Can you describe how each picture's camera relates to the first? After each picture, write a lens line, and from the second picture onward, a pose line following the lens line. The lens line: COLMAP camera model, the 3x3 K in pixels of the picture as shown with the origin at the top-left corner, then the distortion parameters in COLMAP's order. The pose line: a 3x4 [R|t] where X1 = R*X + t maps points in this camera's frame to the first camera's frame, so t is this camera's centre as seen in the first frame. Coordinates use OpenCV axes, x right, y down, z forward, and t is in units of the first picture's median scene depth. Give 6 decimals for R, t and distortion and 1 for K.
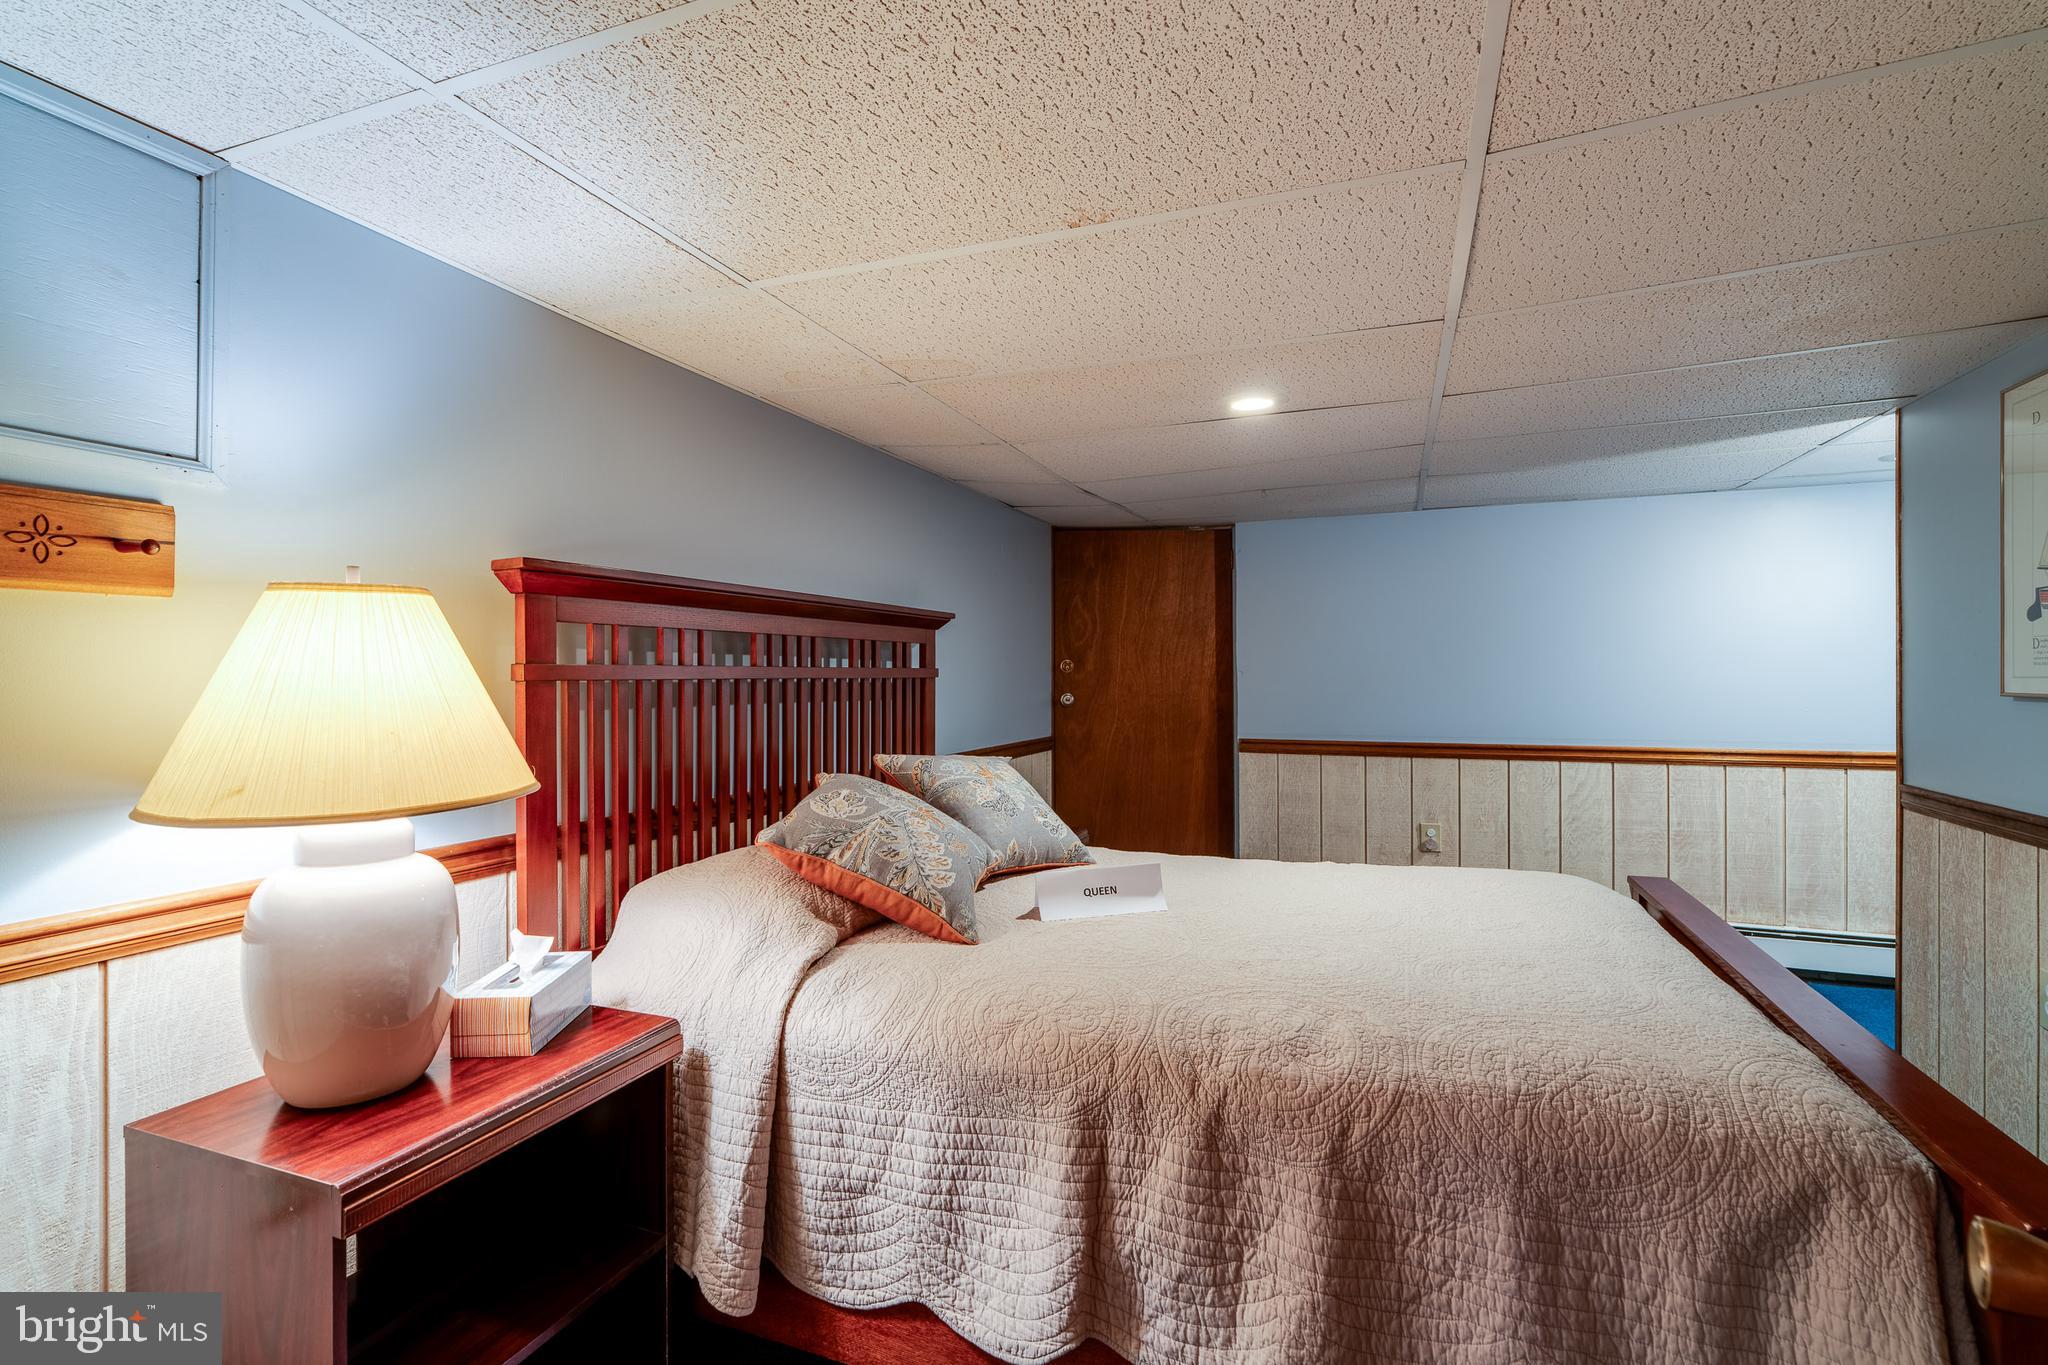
lens RADIAL K [[942.3, 0, 1021.6], [0, 942.3, 674.4], [0, 0, 1]] dist [-0.003411, 0.000839]
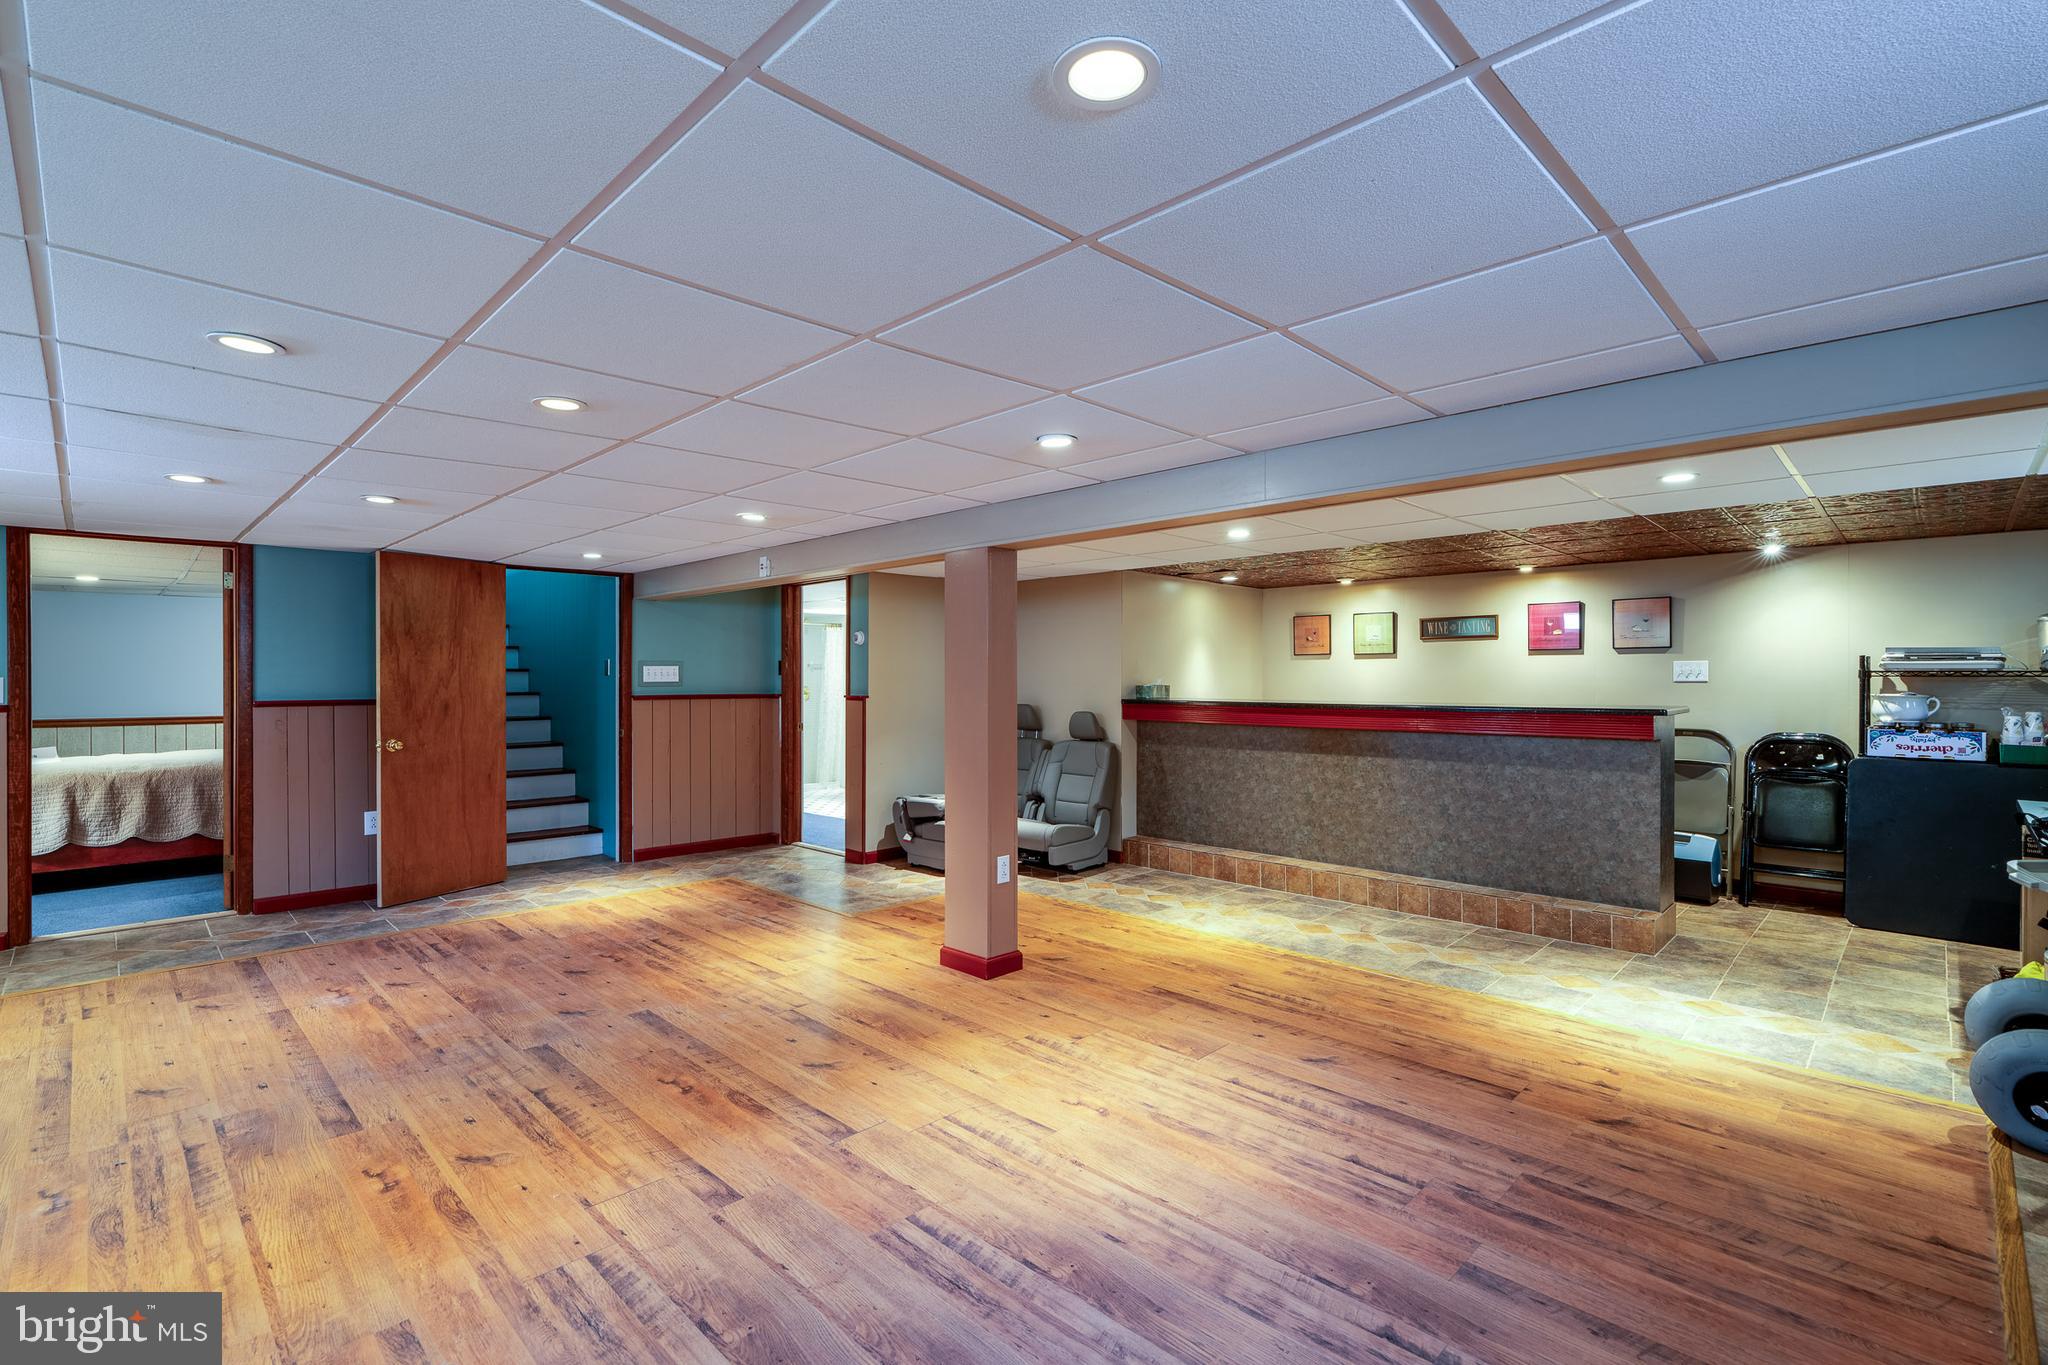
lens RADIAL K [[942.3, 0, 1021.6], [0, 942.3, 674.4], [0, 0, 1]] dist [-0.003411, 0.000839]
pose [[0.401764, 0.005526, 0.915727, -2.074344], [0.001459, 0.999977, -0.006674, 0.006409], [-0.915742, 0.004018, 0.401746, -4.567677]]
